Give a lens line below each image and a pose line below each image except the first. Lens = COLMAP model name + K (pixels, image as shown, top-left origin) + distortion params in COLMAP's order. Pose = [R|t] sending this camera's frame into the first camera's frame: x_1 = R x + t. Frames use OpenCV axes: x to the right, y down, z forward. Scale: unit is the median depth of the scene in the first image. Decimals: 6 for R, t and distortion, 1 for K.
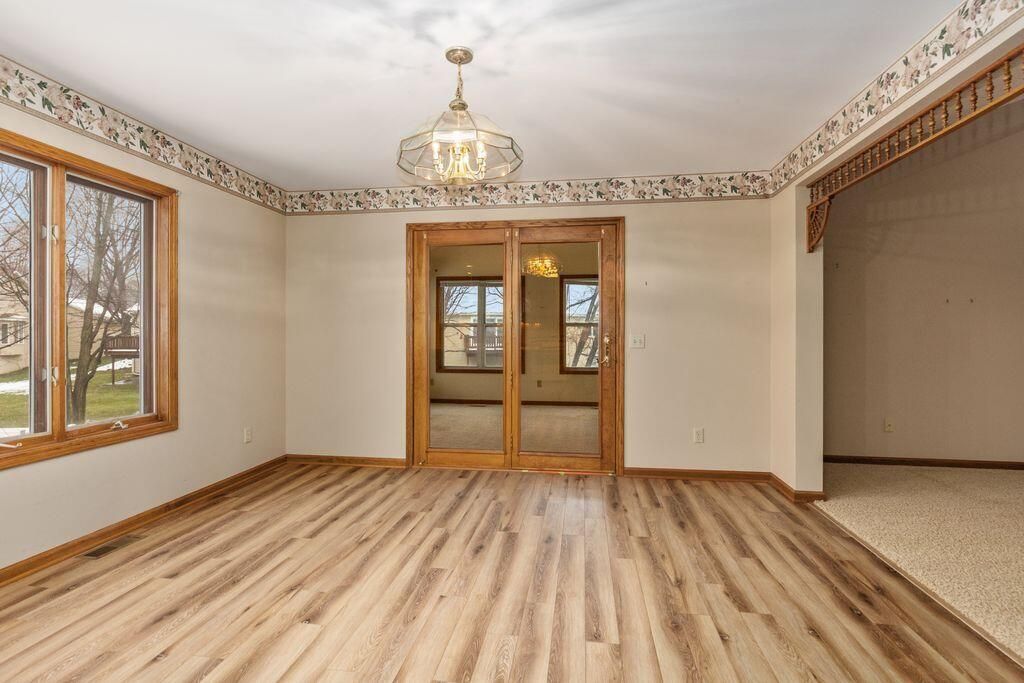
lens RADIAL K [[476.0, 0, 516.6], [0, 476.0, 335.3], [0, 0, 1]] dist [0.000158, -0.000135]
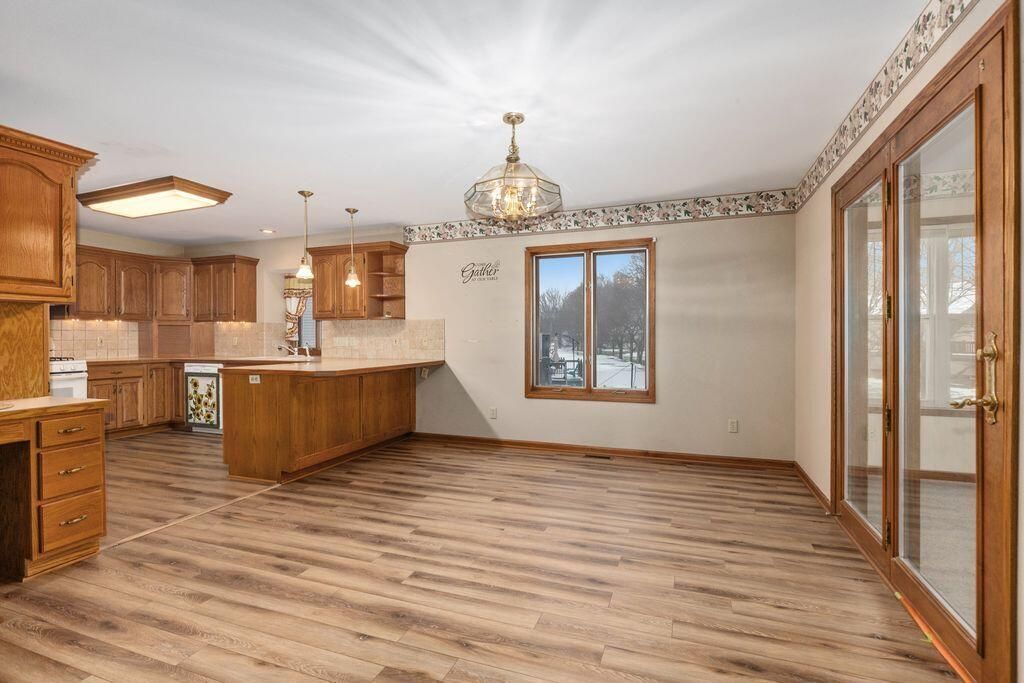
lens RADIAL K [[476.0, 0, 516.0], [0, 476.0, 342.1], [0, 0, 1]] dist [0.000158, -0.000135]
pose [[-0.207167, 0.008713, -0.978267, 0.932011], [0.002875, 0.999961, 0.008297, -0.001844], [0.978301, -0.001094, -0.207184, 1.051046]]
